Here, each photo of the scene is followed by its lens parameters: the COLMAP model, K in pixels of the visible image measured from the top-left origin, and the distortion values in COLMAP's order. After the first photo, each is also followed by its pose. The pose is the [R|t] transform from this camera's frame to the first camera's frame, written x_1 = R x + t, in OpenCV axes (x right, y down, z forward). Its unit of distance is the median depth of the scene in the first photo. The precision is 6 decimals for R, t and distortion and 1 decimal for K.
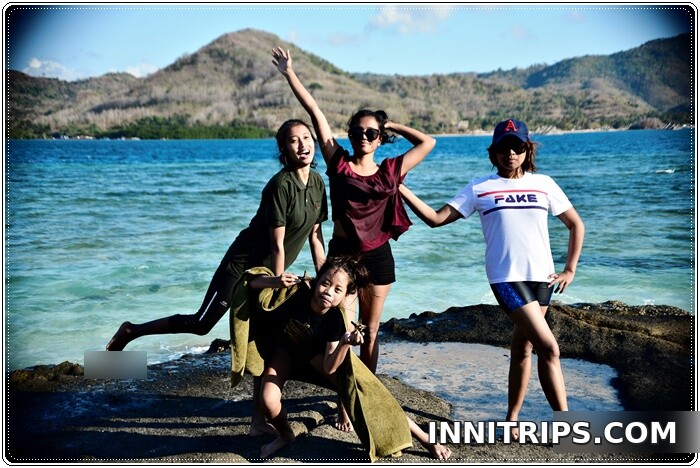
lens RADIAL K [[1106.5, 0, 349.1], [0, 1106.5, 234.7], [0, 0, 1]] dist [0.068719, 0.000000]
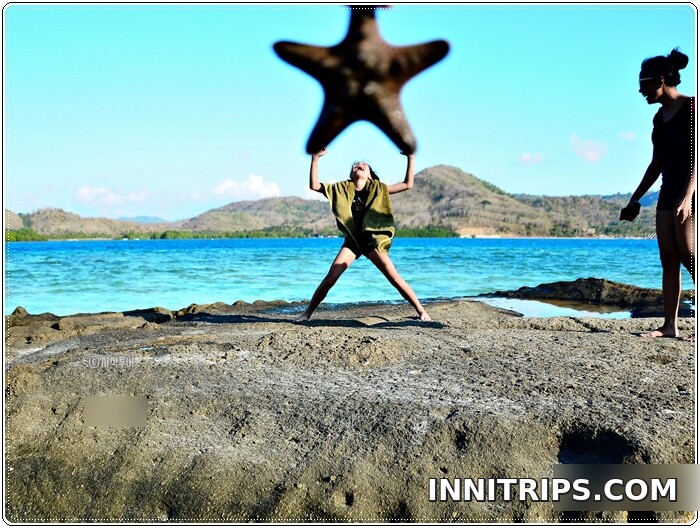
lens RADIAL K [[431.6, 0, 350.8], [0, 431.6, 265.4], [0, 0, 1]] dist [0.000583, -0.000021]
pose [[0.978273, 0.028270, -0.205386, -0.085650], [-0.046937, 0.995138, -0.086589, 0.006929], [0.201940, 0.094348, 0.974843, 0.411840]]
